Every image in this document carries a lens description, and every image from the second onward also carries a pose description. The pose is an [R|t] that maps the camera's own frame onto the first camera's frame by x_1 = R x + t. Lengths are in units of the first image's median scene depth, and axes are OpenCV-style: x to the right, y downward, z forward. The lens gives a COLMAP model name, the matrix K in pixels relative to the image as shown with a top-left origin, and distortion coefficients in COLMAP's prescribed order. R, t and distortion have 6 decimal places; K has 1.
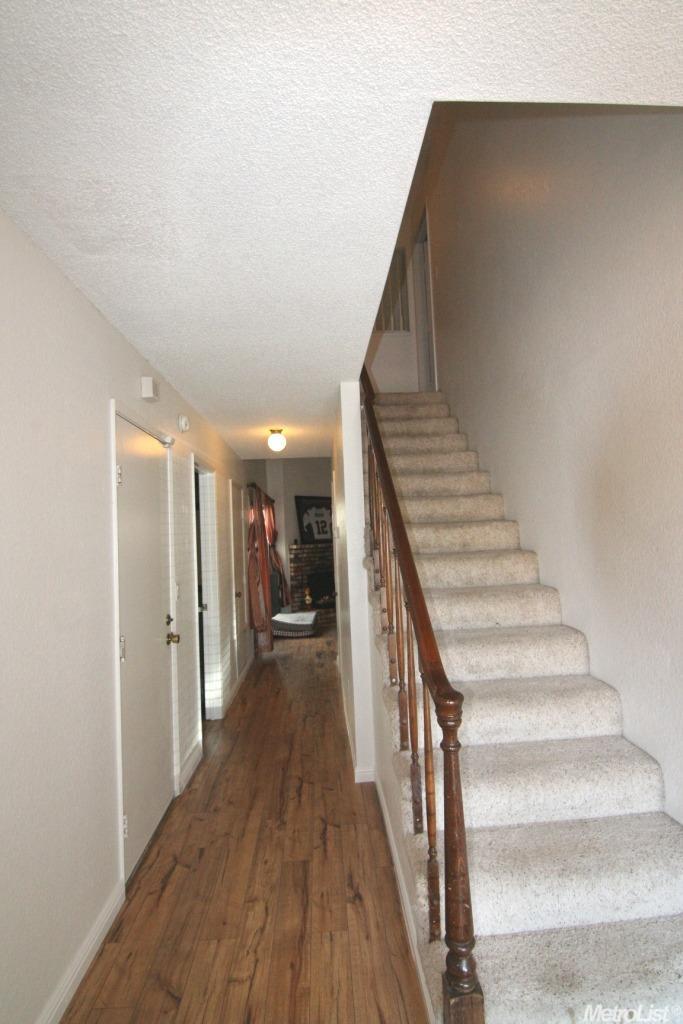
lens RADIAL K [[527.1, 0, 342.1], [0, 527.1, 510.2], [0, 0, 1]] dist [-0.013408, -0.005397]
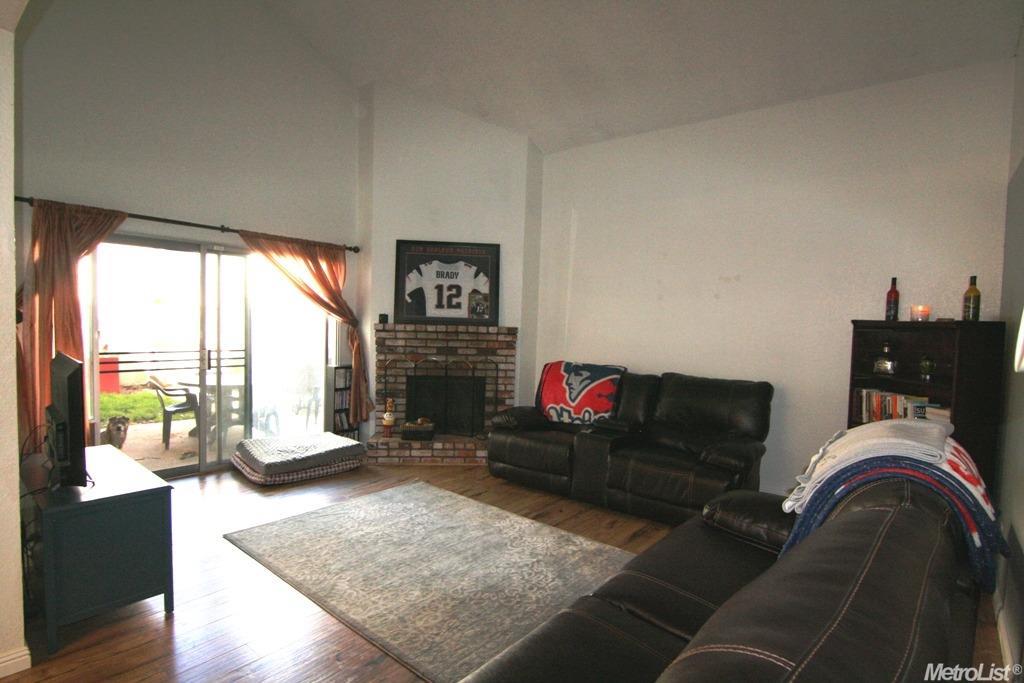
lens RADIAL K [[527.1, 0, 516.3], [0, 527.1, 344.4], [0, 0, 1]] dist [-0.013408, -0.005397]
pose [[0.728710, 0.091150, -0.678729, 0.407369], [-0.027362, 0.994187, 0.104137, 0.022856], [0.684276, -0.057314, 0.726968, 0.649775]]
